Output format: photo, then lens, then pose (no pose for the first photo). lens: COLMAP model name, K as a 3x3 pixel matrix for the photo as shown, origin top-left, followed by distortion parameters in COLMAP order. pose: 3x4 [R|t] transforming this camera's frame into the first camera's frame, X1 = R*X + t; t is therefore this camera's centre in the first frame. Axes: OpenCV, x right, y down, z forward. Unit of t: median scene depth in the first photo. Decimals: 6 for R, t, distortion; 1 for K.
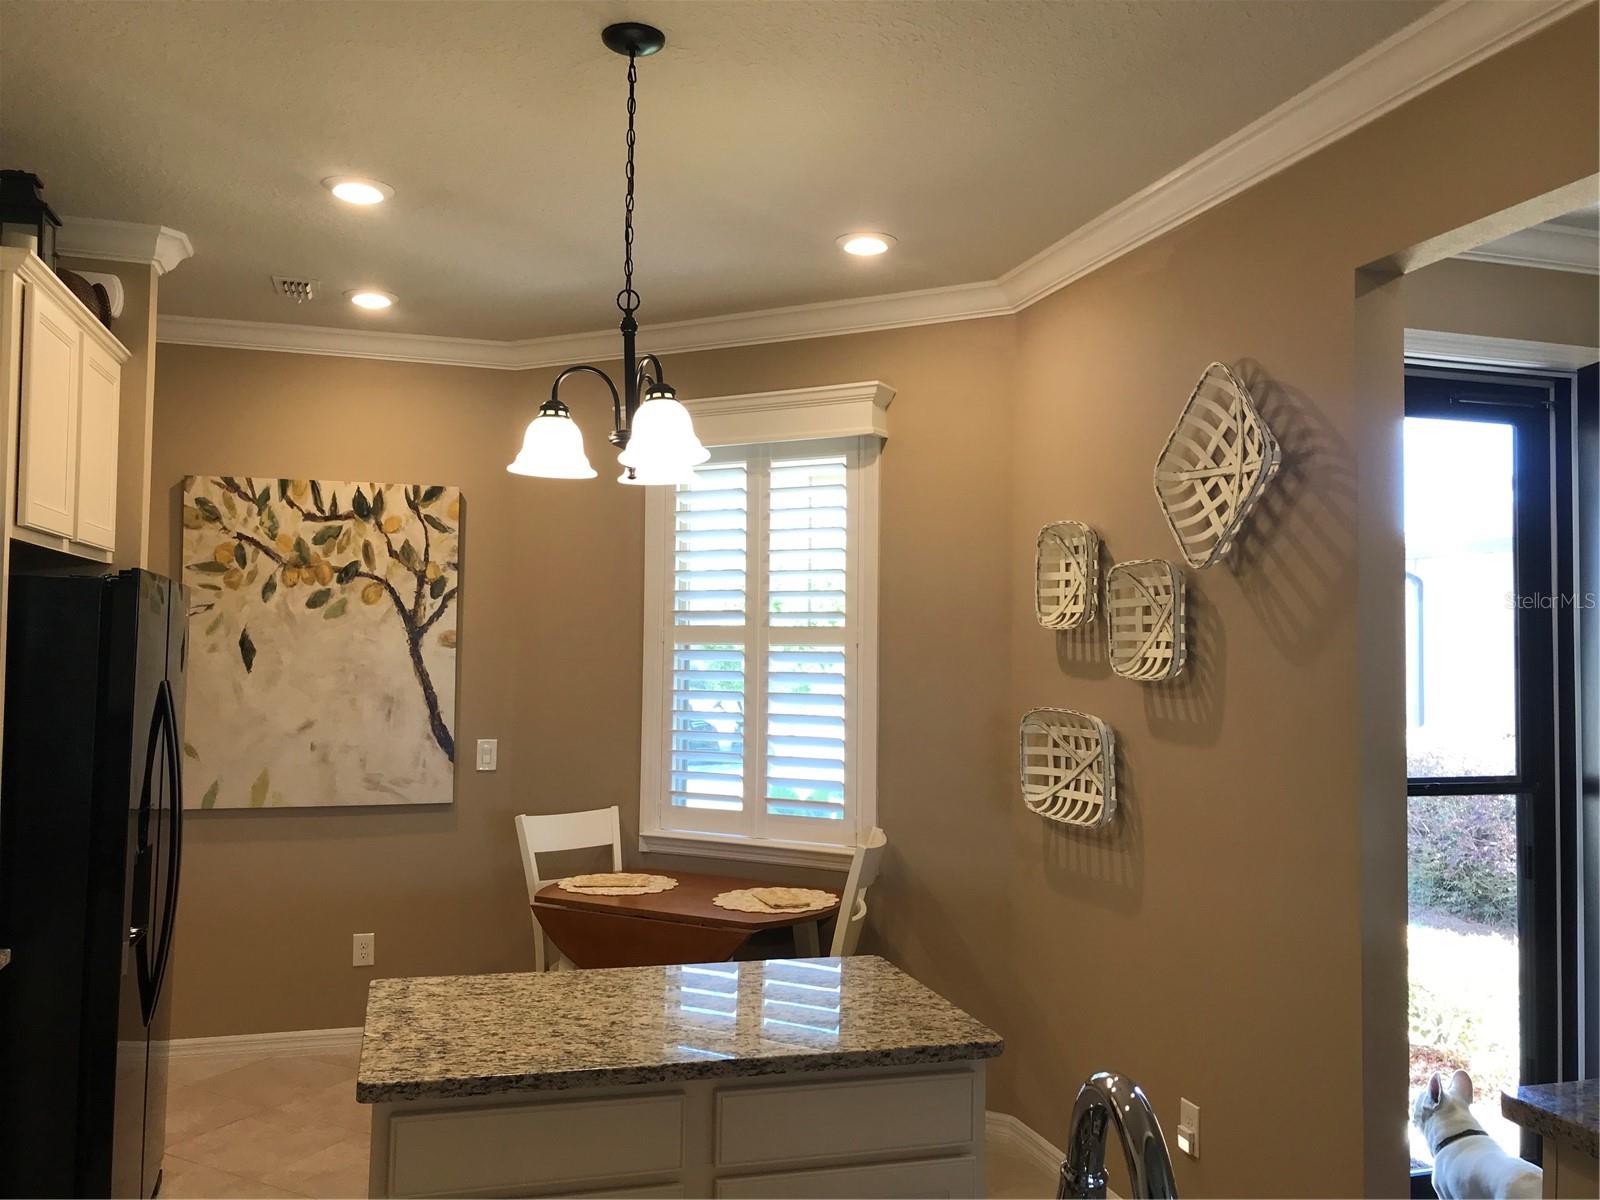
lens RADIAL K [[1302.0, 0, 800.9], [0, 1302.0, 594.5], [0, 0, 1]] dist [0.036122, -0.048549]
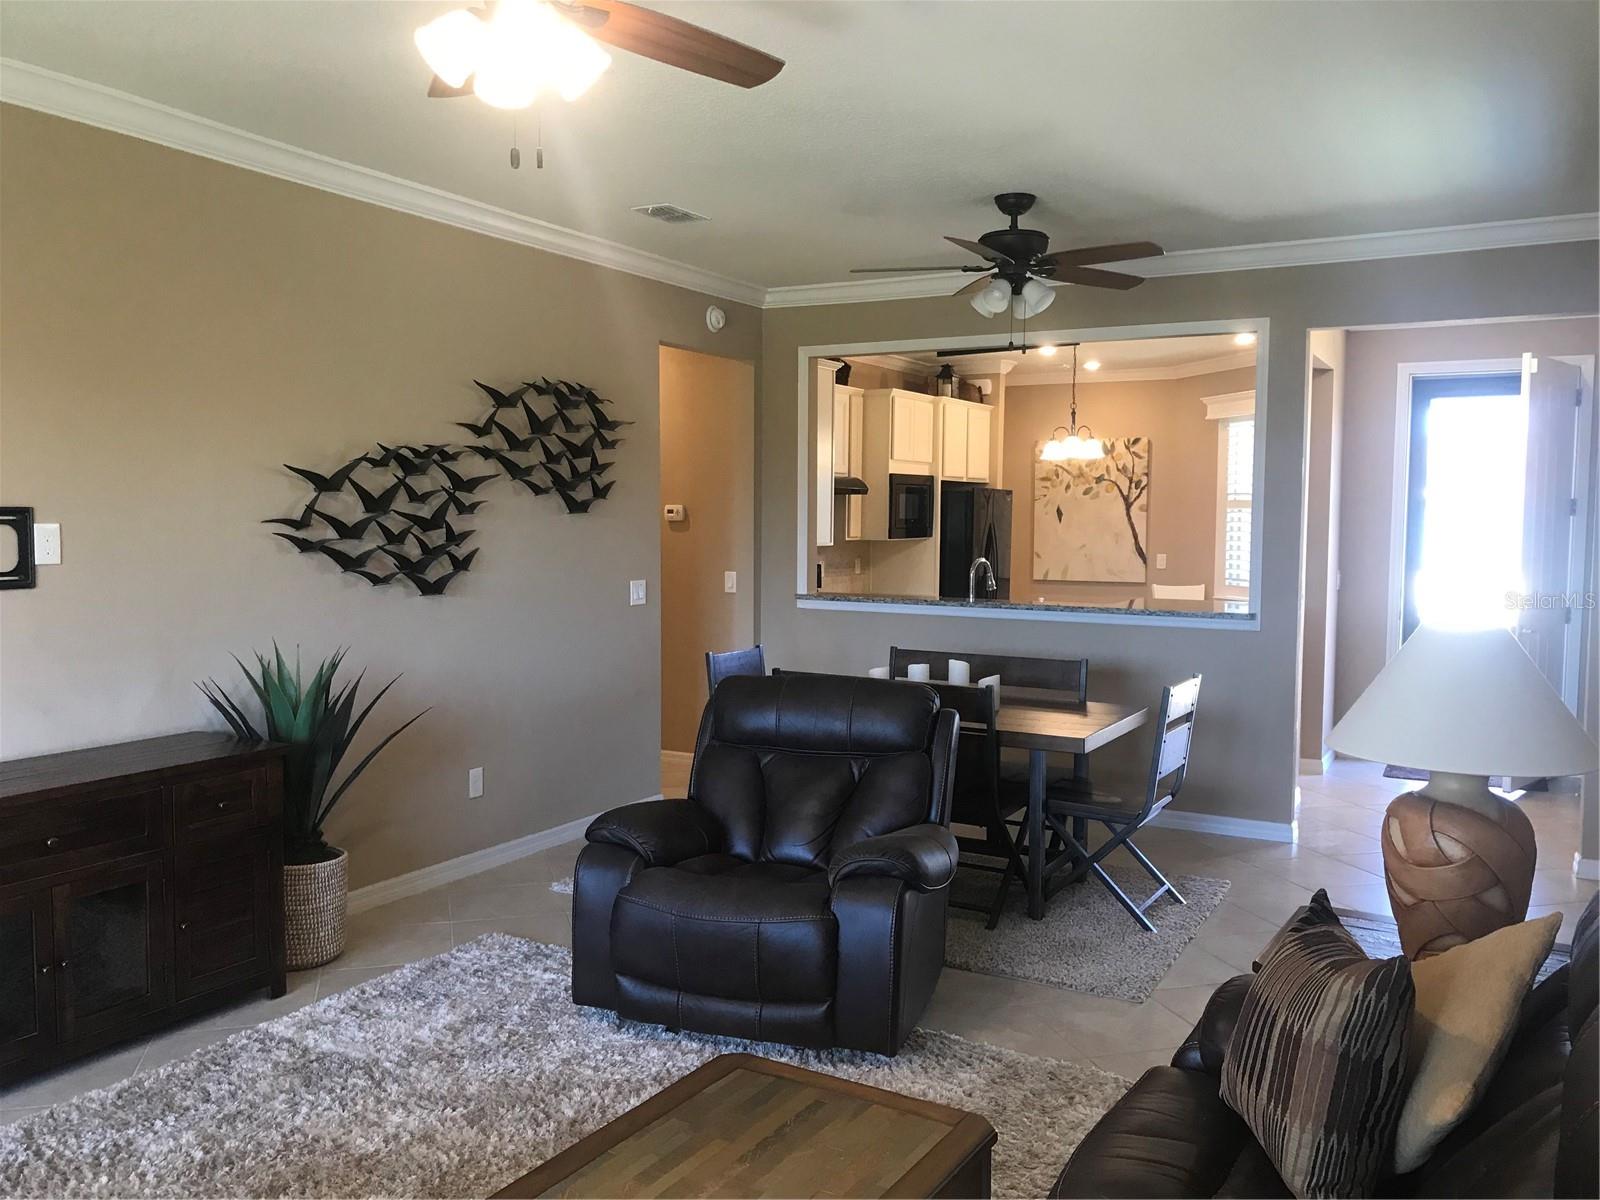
lens RADIAL K [[1309.8, 0, 800.0], [0, 1309.8, 600.0], [0, 0, 1]] dist [0.031582, -0.068253]
pose [[0.695309, 0.035783, -0.717820, 0.948806], [0.035731, 0.995804, 0.084250, -0.018689], [0.717822, -0.084228, 0.691113, -0.979562]]
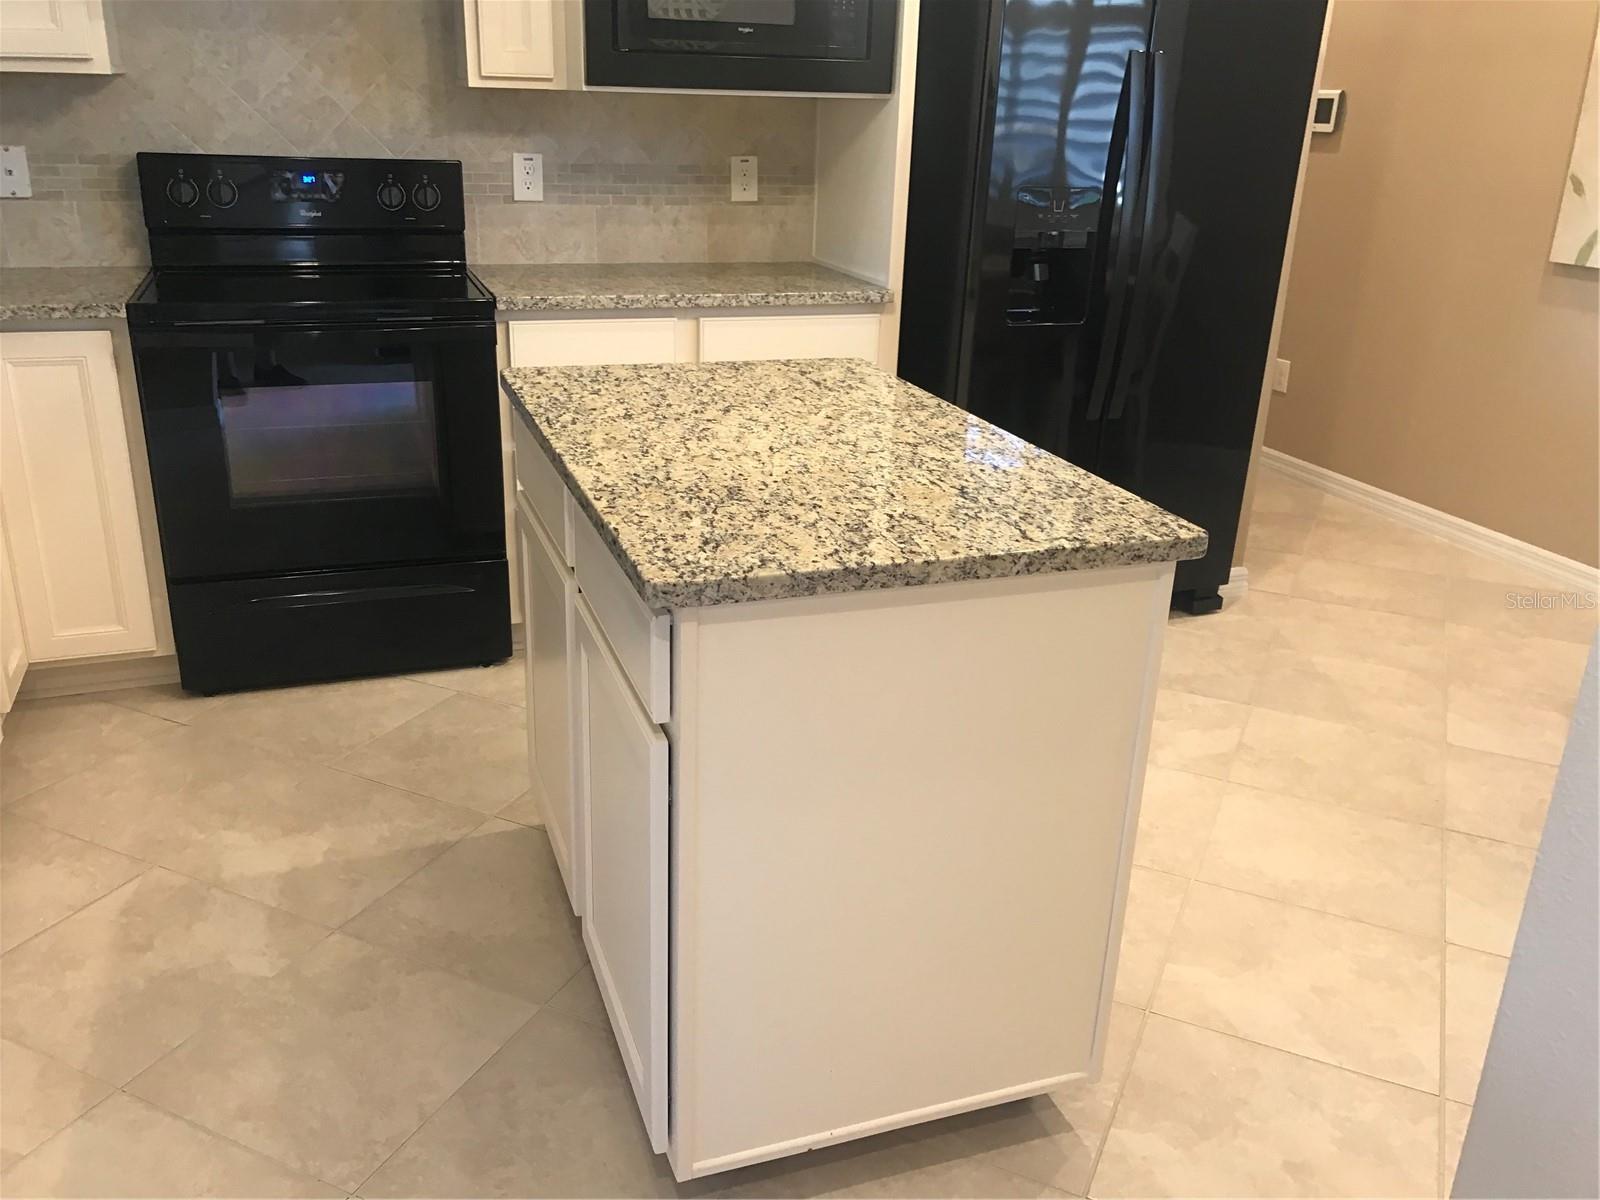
lens RADIAL K [[1309.8, 0, 800.0], [0, 1309.8, 600.0], [0, 0, 1]] dist [0.031582, -0.068253]
pose [[0.058718, 0.343849, -0.937187, 0.322666], [0.013921, 0.938434, 0.345179, 0.071765], [0.998178, -0.033314, 0.050316, 0.484051]]
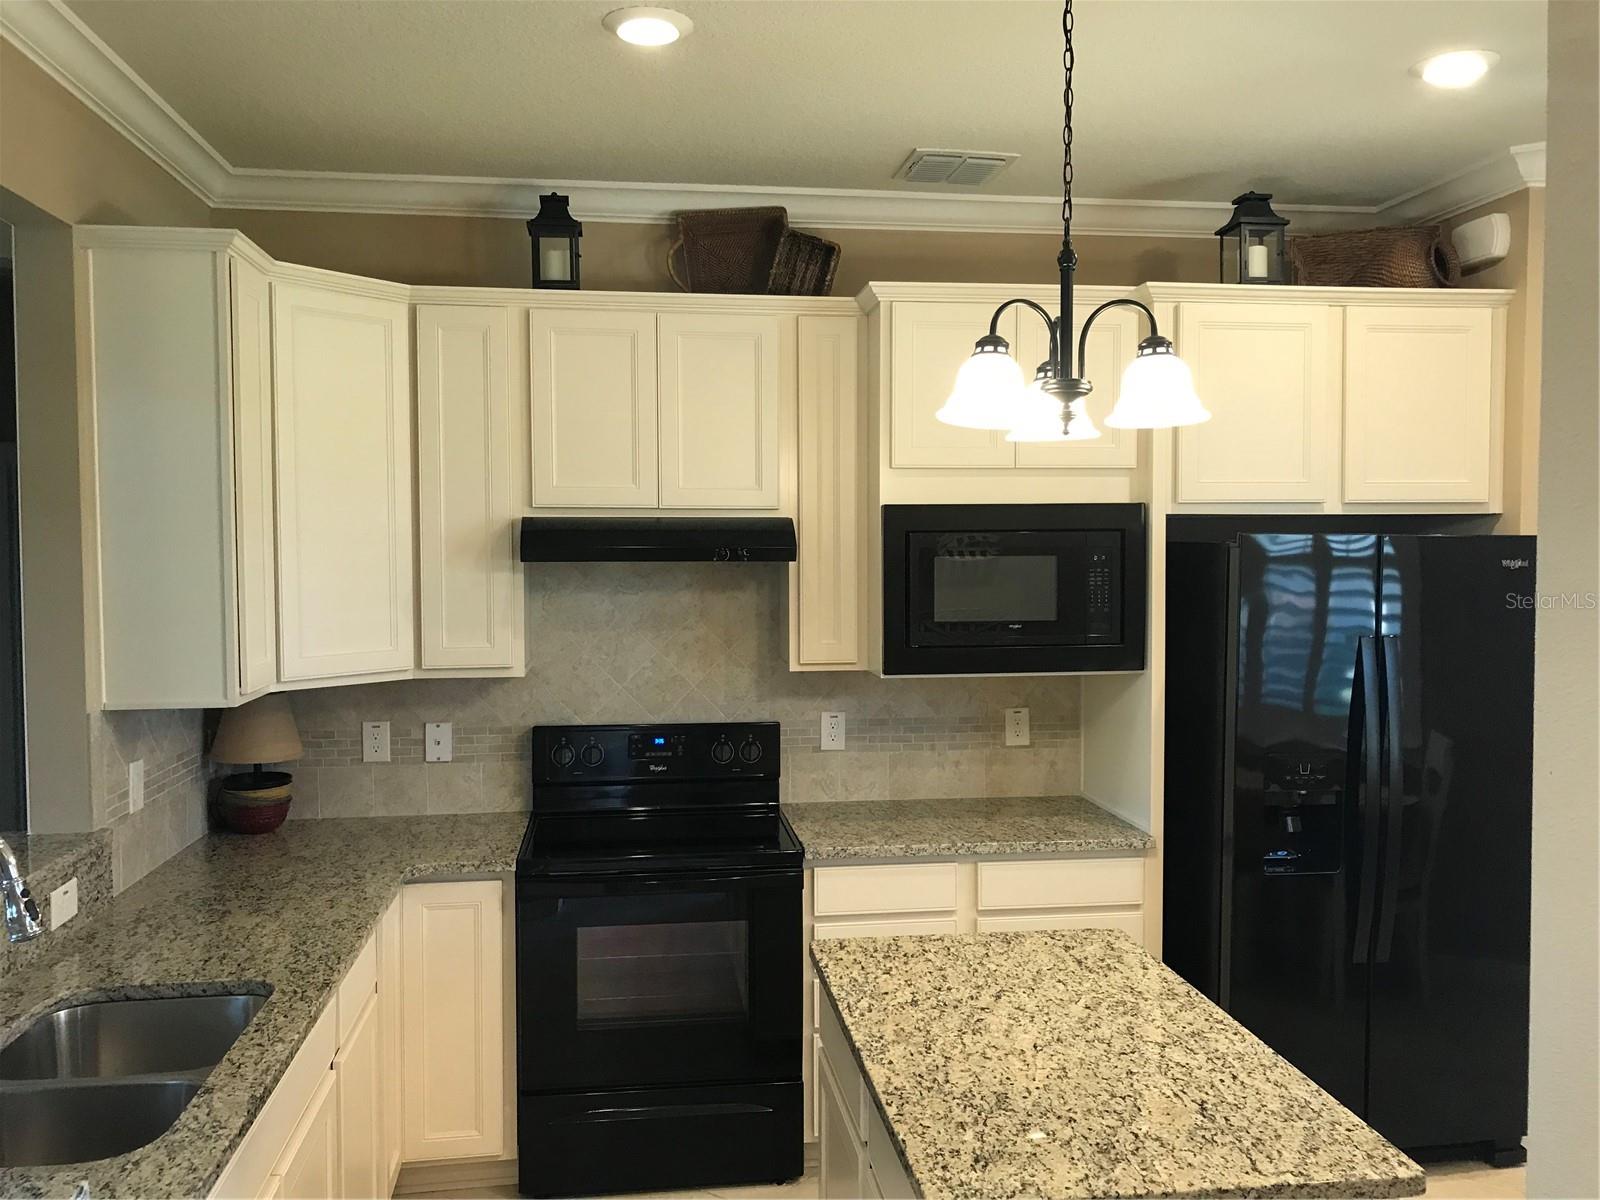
lens RADIAL K [[1302.0, 0, 800.9], [0, 1302.0, 594.5], [0, 0, 1]] dist [0.036122, -0.048549]
pose [[-0.151973, 0.022602, -0.988126, 0.398305], [0.044743, 0.998871, 0.015966, -0.000885], [0.987371, -0.041785, -0.152813, 0.491753]]
